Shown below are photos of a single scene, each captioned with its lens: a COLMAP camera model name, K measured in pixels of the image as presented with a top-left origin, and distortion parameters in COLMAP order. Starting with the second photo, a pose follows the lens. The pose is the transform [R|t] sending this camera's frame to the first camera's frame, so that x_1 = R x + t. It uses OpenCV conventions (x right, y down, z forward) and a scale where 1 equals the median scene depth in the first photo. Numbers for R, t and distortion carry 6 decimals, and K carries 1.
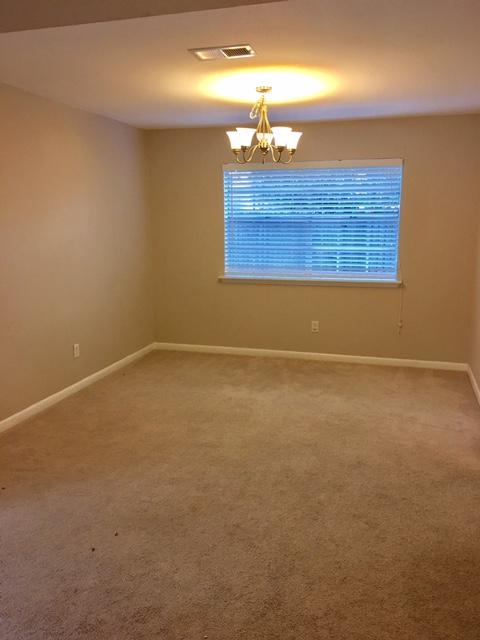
lens RADIAL K [[544.9, 0, 243.0], [0, 544.9, 315.0], [0, 0, 1]] dist [0.084629, -0.121160]
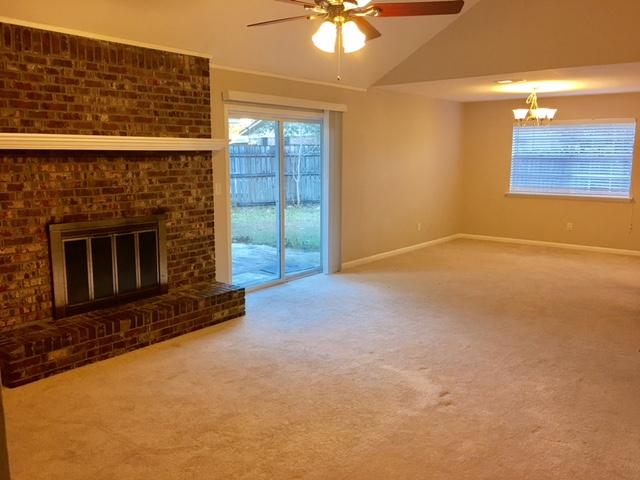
lens RADIAL K [[544.9, 0, 317.9], [0, 544.9, 238.9], [0, 0, 1]] dist [0.084629, -0.121160]
pose [[0.922974, 0.065973, -0.379165, 0.096412], [-0.076148, 0.997026, -0.011884, 0.178115], [0.377253, 0.039841, 0.925253, -0.965724]]
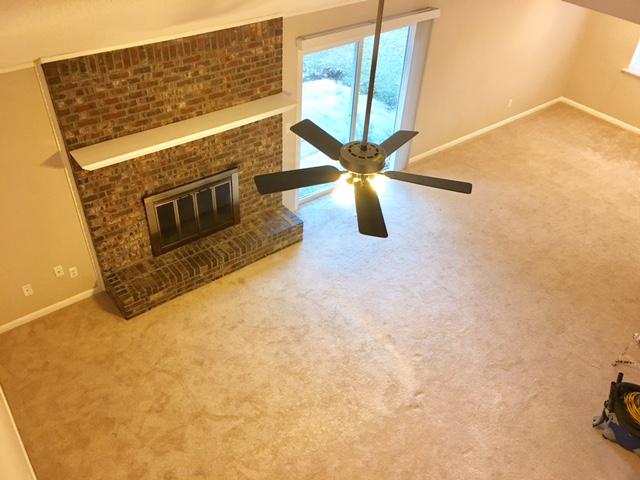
lens RADIAL K [[544.9, 0, 316.6], [0, 544.9, 241.7], [0, 0, 1]] dist [0.084629, -0.121160]
pose [[0.805979, 0.407328, -0.429513, 0.162015], [-0.154675, 0.845308, 0.511400, -0.429960], [0.571378, -0.345742, 0.744305, -0.966720]]
